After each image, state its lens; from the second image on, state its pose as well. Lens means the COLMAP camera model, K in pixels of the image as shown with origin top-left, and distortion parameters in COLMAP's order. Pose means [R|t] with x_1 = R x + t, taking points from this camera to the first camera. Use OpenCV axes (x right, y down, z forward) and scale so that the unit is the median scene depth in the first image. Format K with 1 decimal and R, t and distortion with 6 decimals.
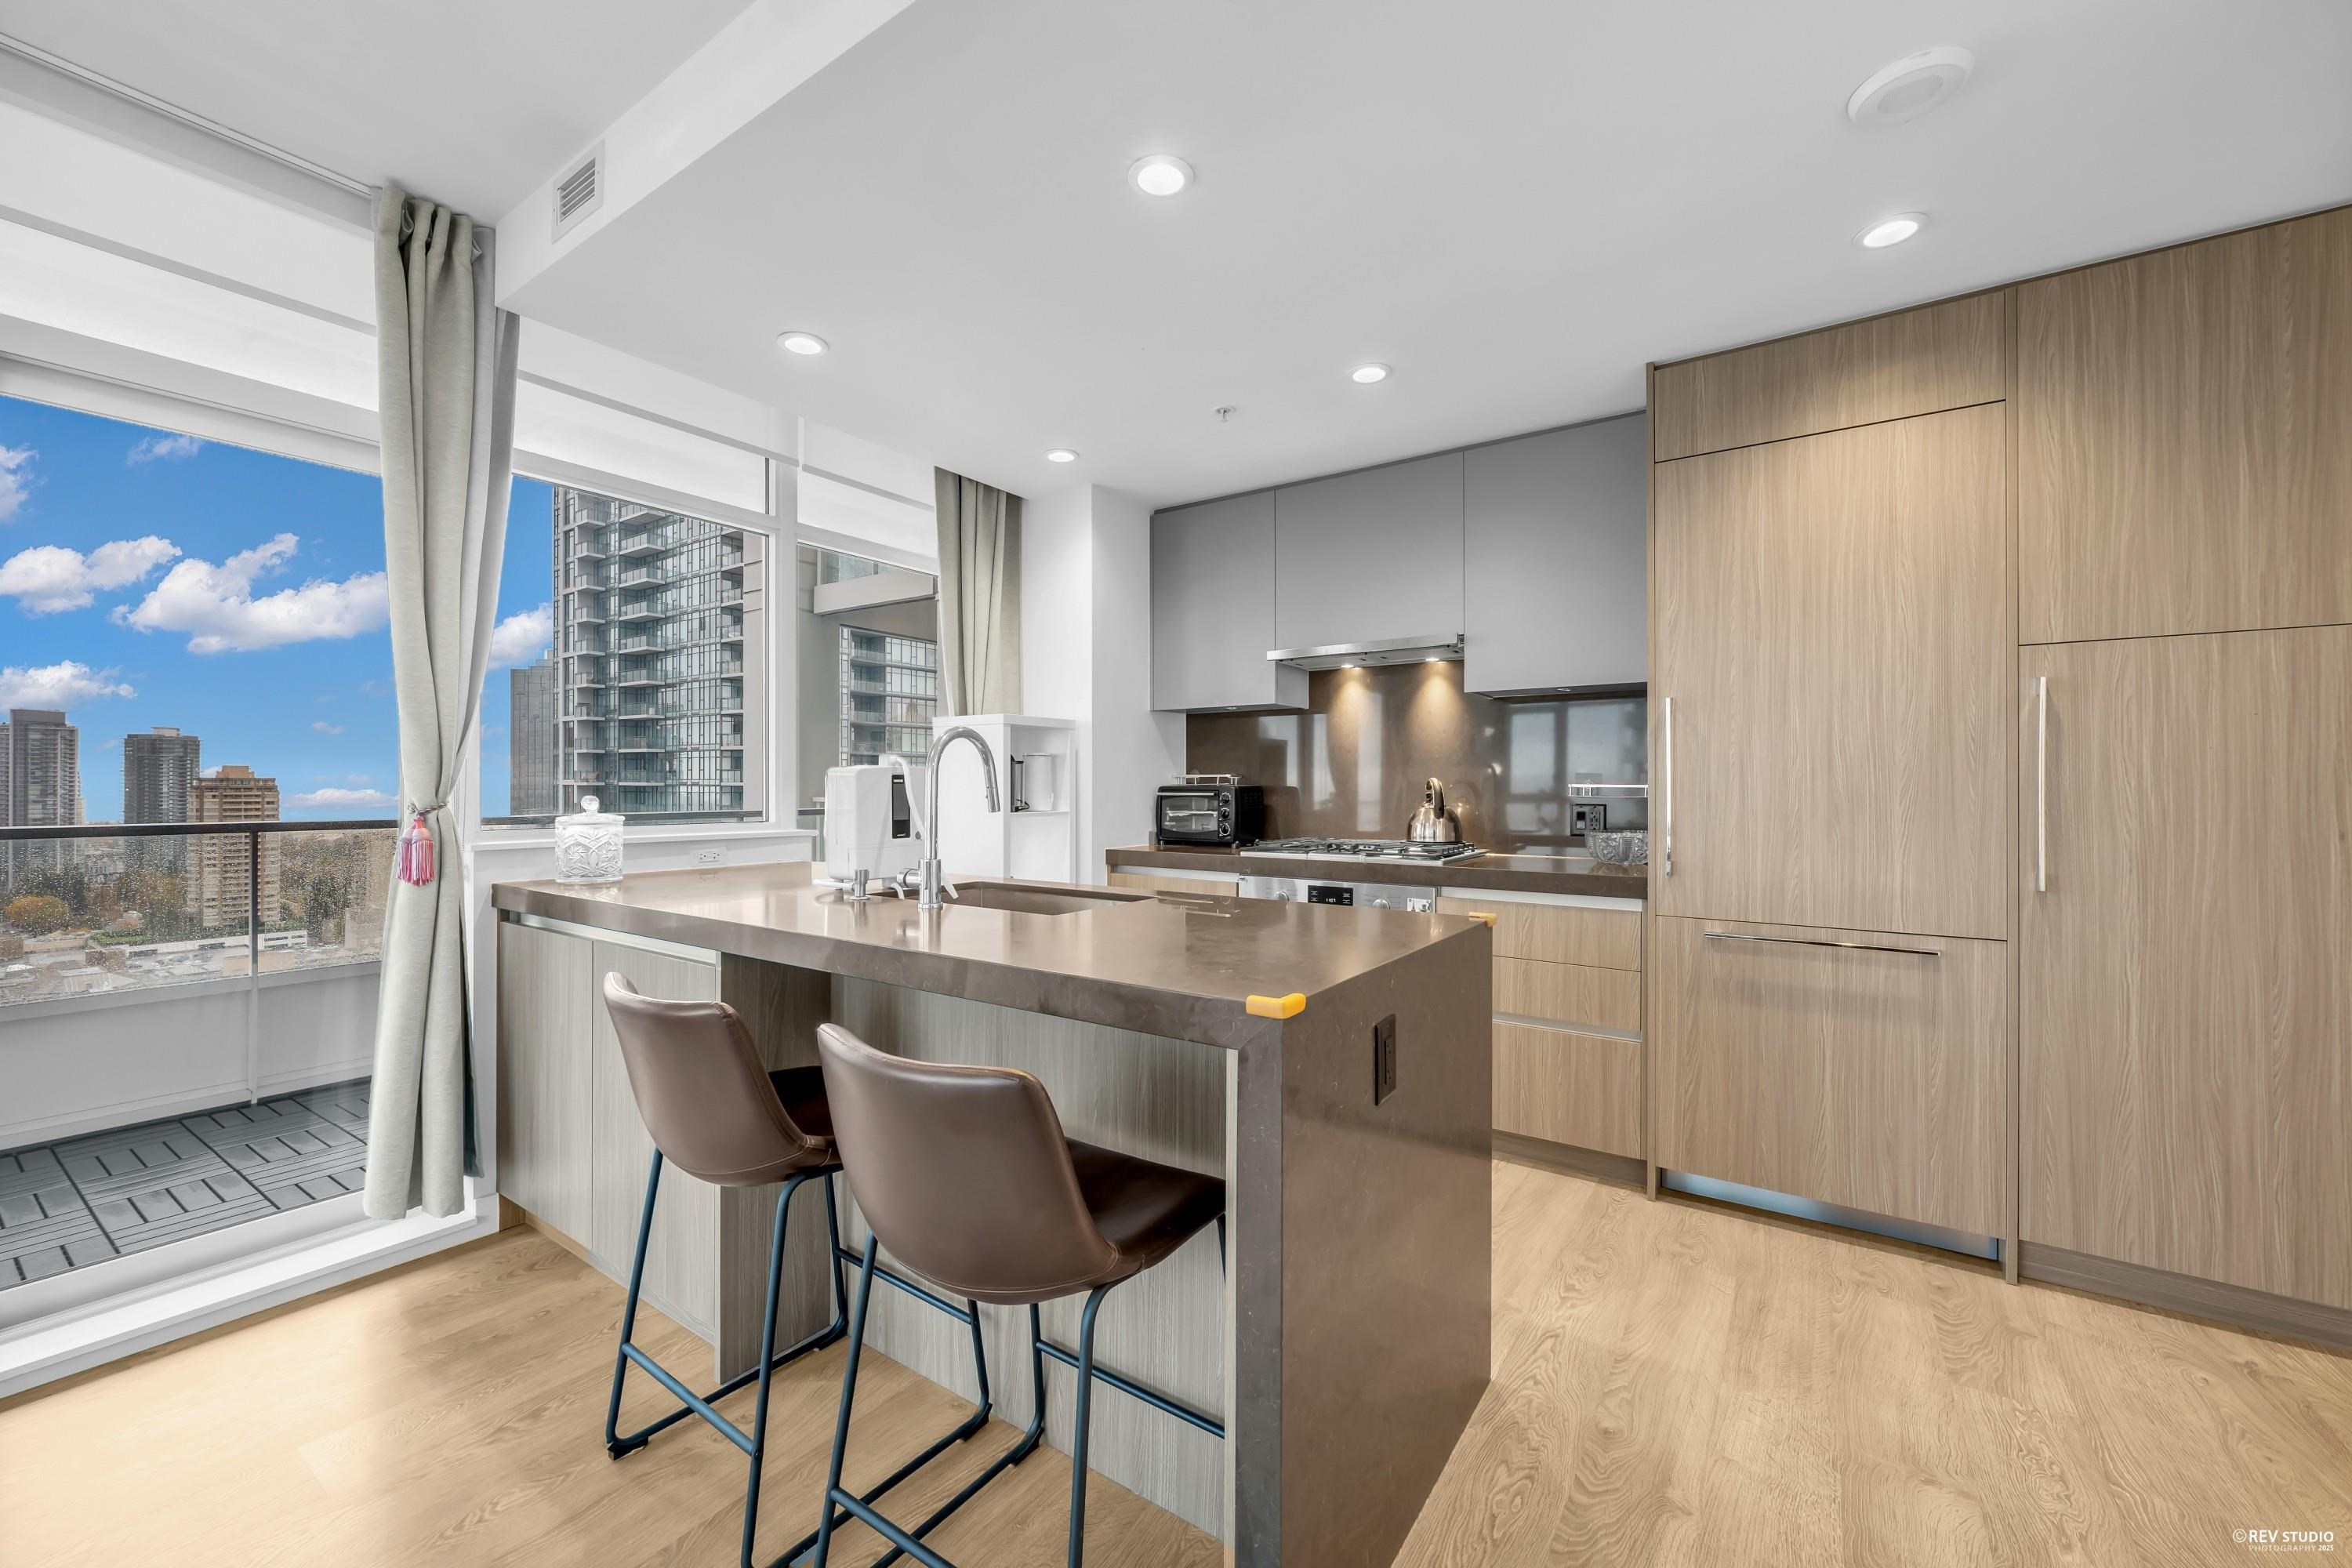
lens RADIAL K [[918.9, 0, 1170.0], [0, 918.9, 780.8], [0, 0, 1]] dist [-0.004665, 0.000553]
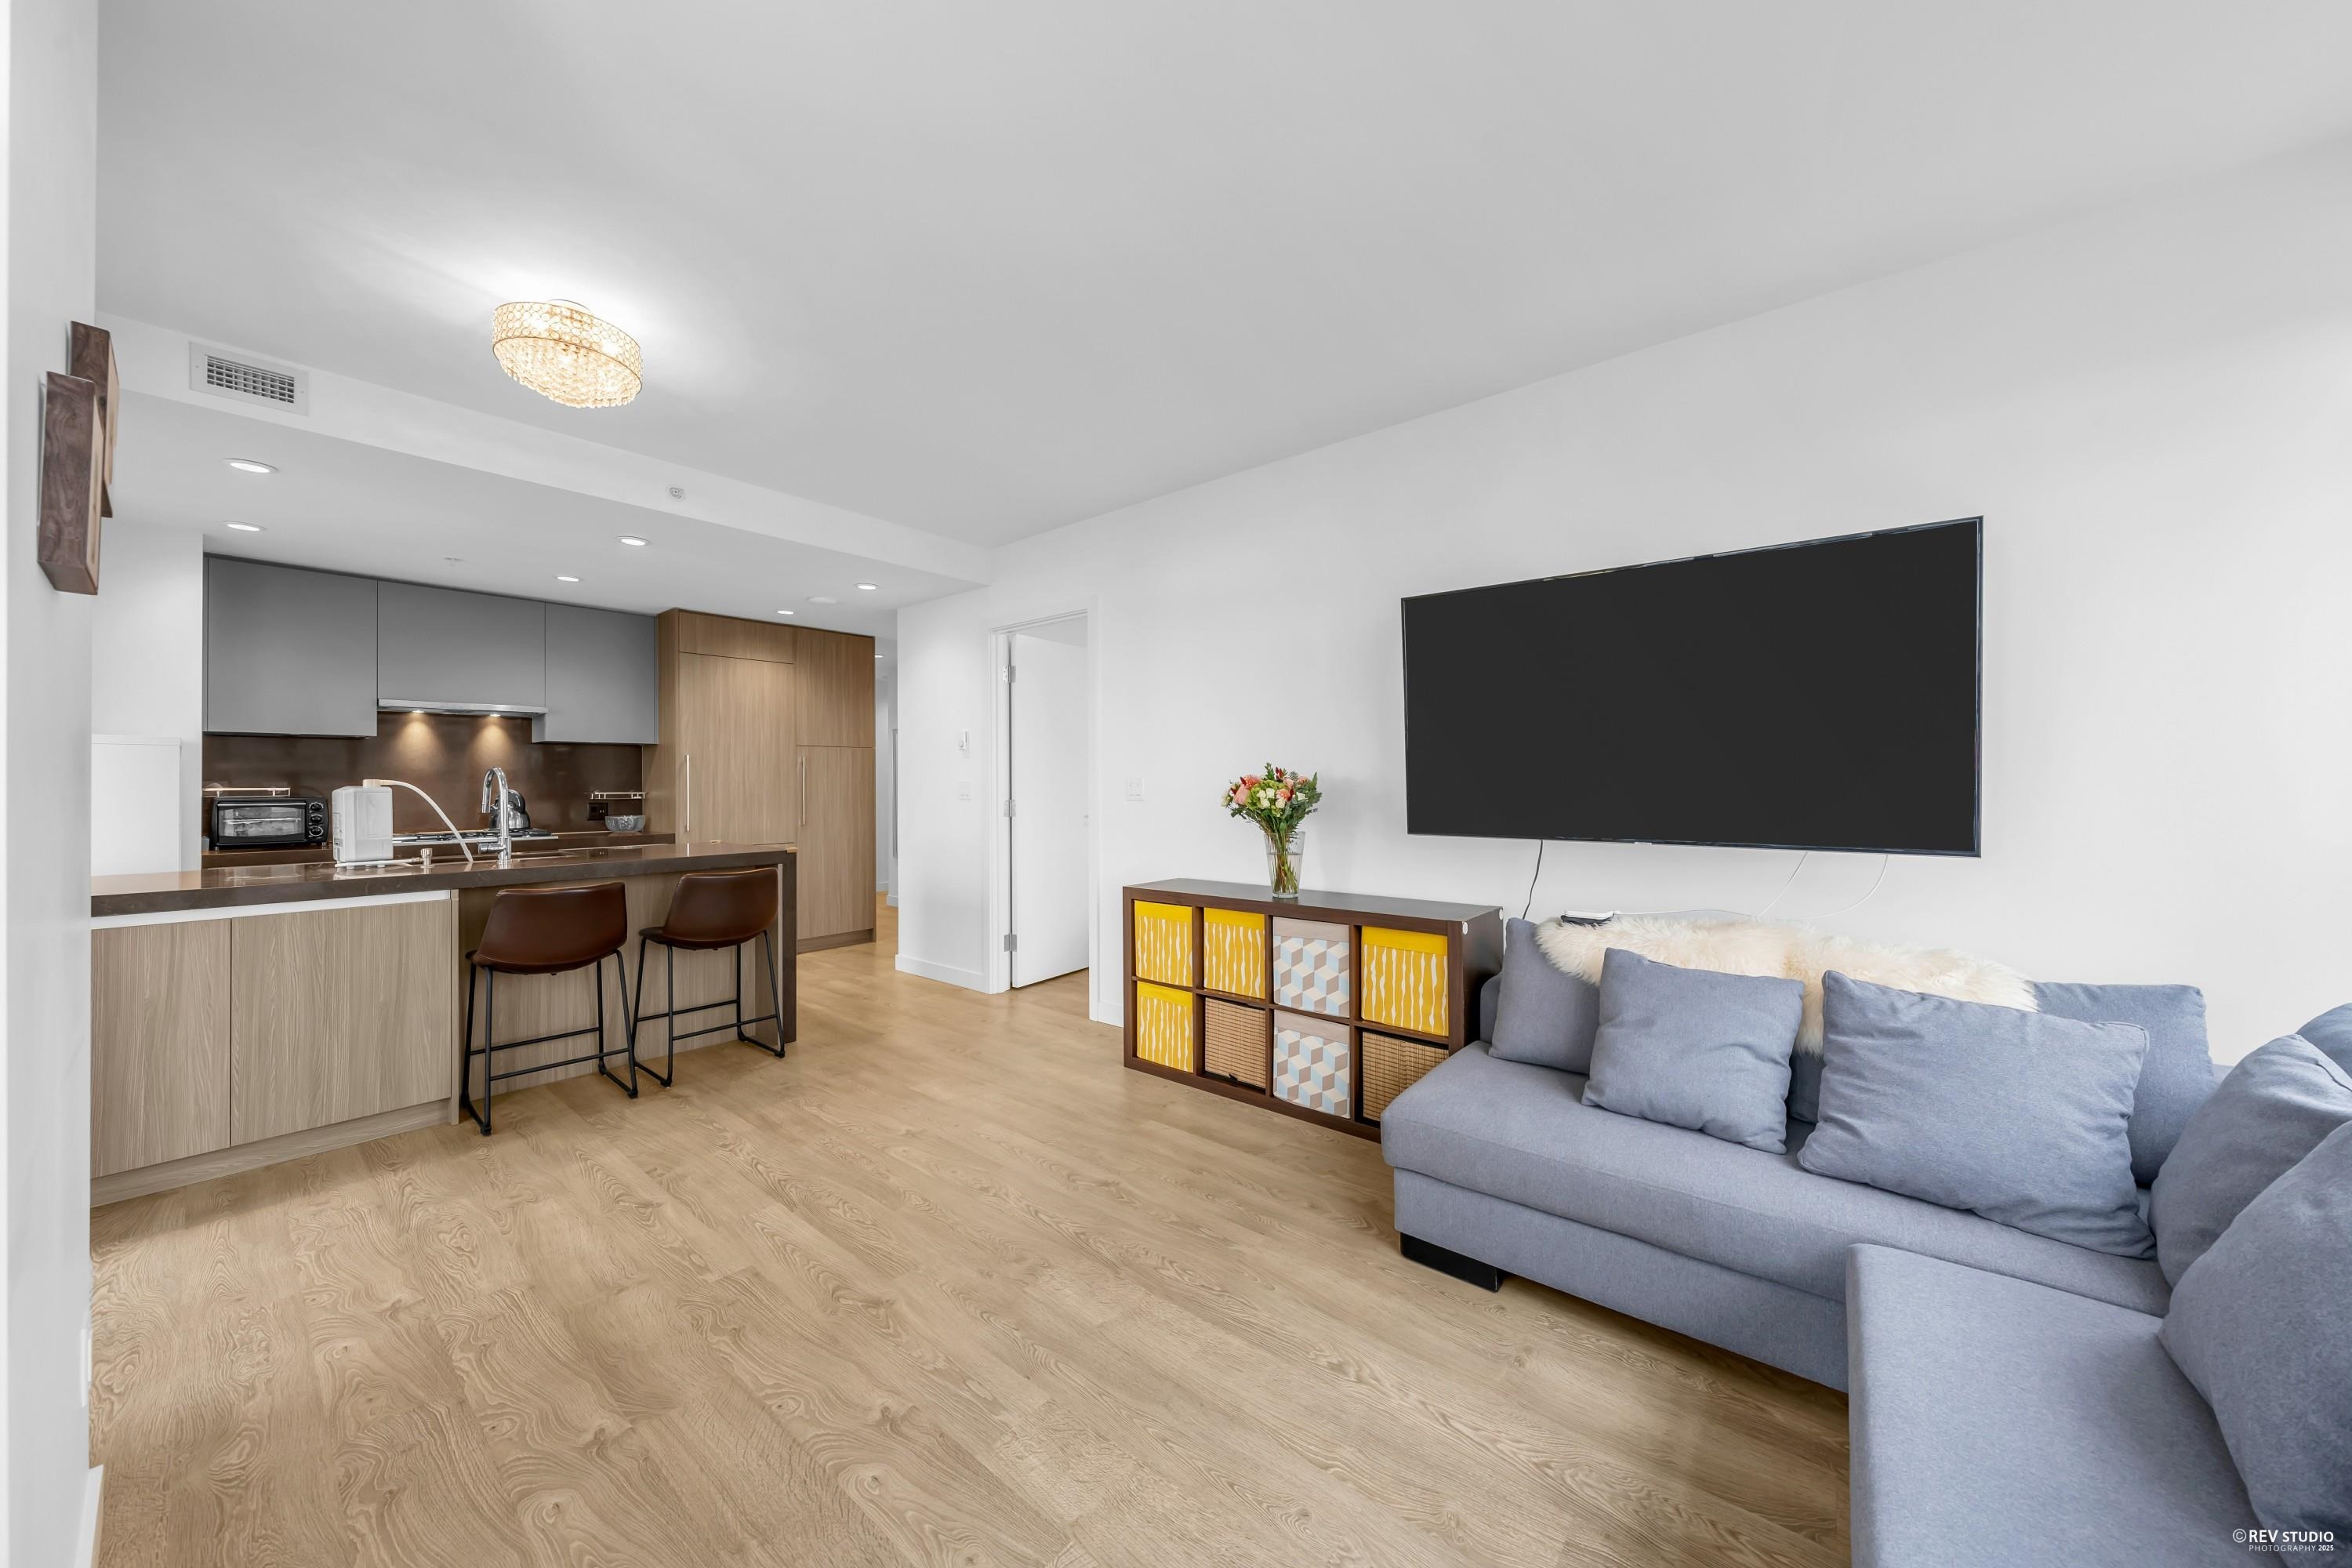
lens RADIAL K [[802.9, 0, 1174.4], [0, 802.9, 780.7], [0, 0, 1]] dist [-0.005453, 0.000703]
pose [[0.080518, 0.001785, 0.996752, -1.555021], [0.000427, 0.999998, -0.001825, -0.024424], [-0.996753, 0.000572, 0.080517, -0.448661]]
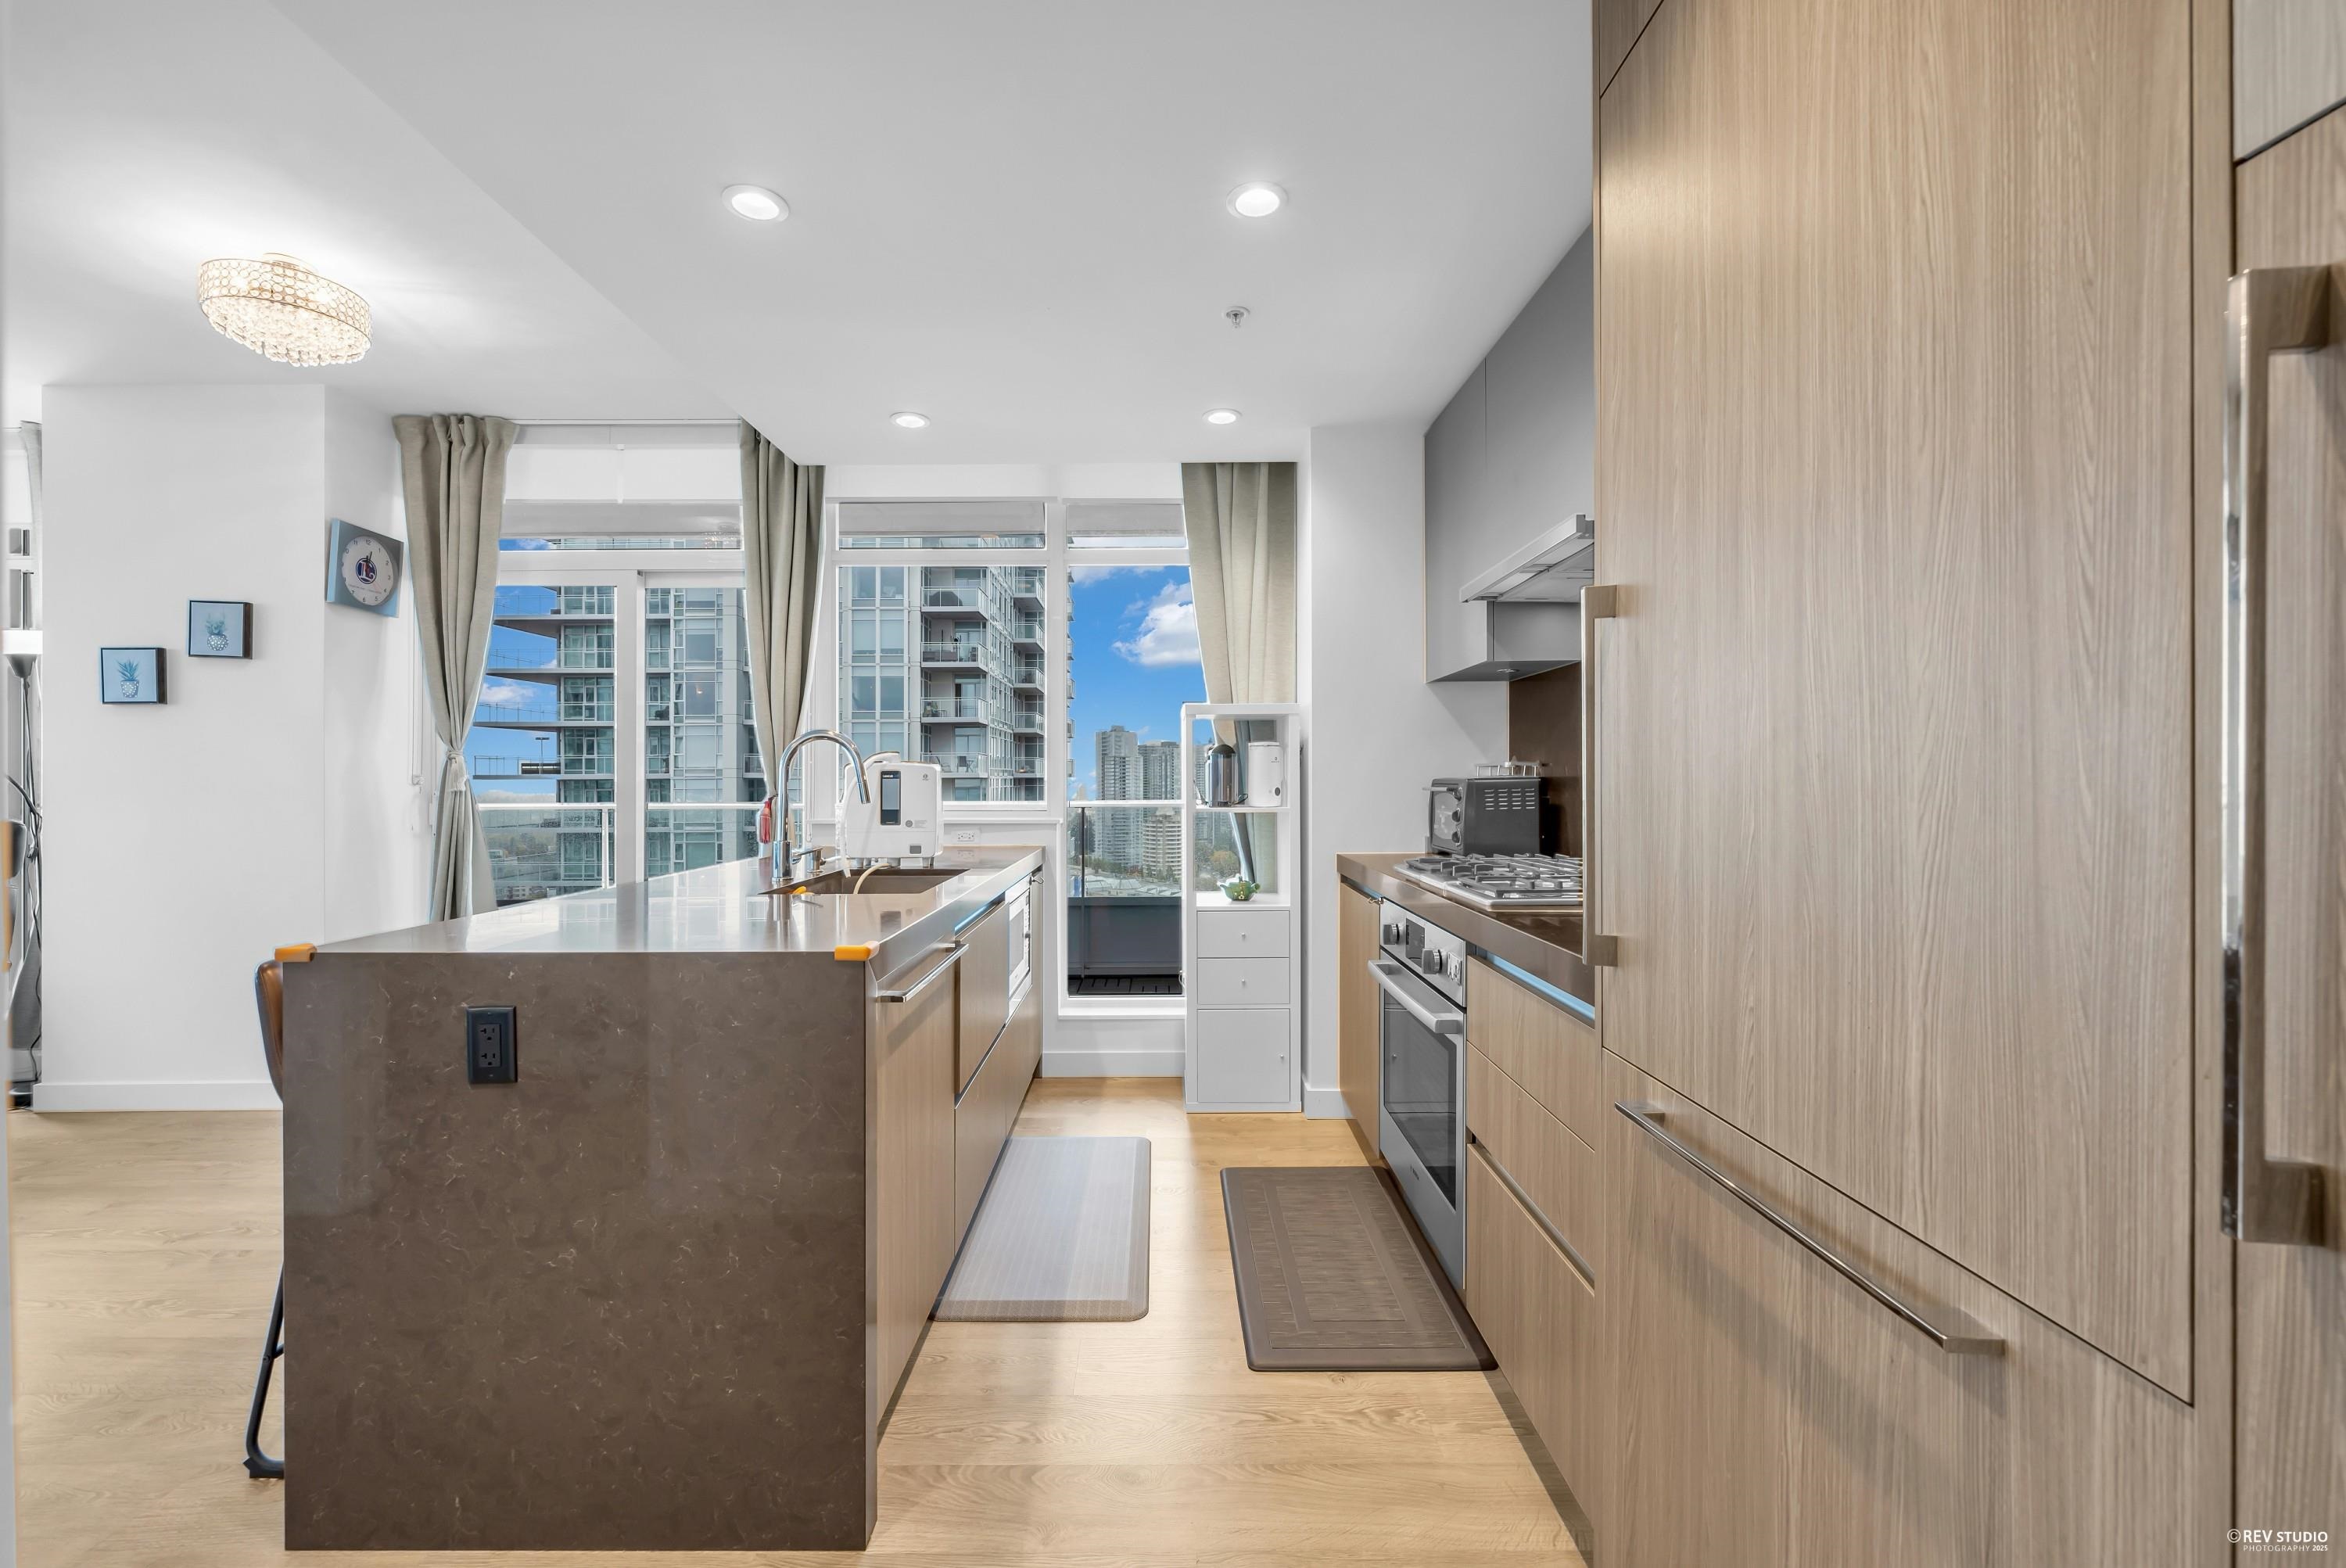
lens RADIAL K [[962.6, 0, 1146.5], [0, 962.6, 775.4], [0, 0, 1]] dist [0.004219, -0.000435]
pose [[0.560118, -0.006085, -0.828391, 0.917515], [0.008946, 0.999959, -0.001297, 0.003936], [0.828365, -0.006684, 0.560149, 0.589244]]
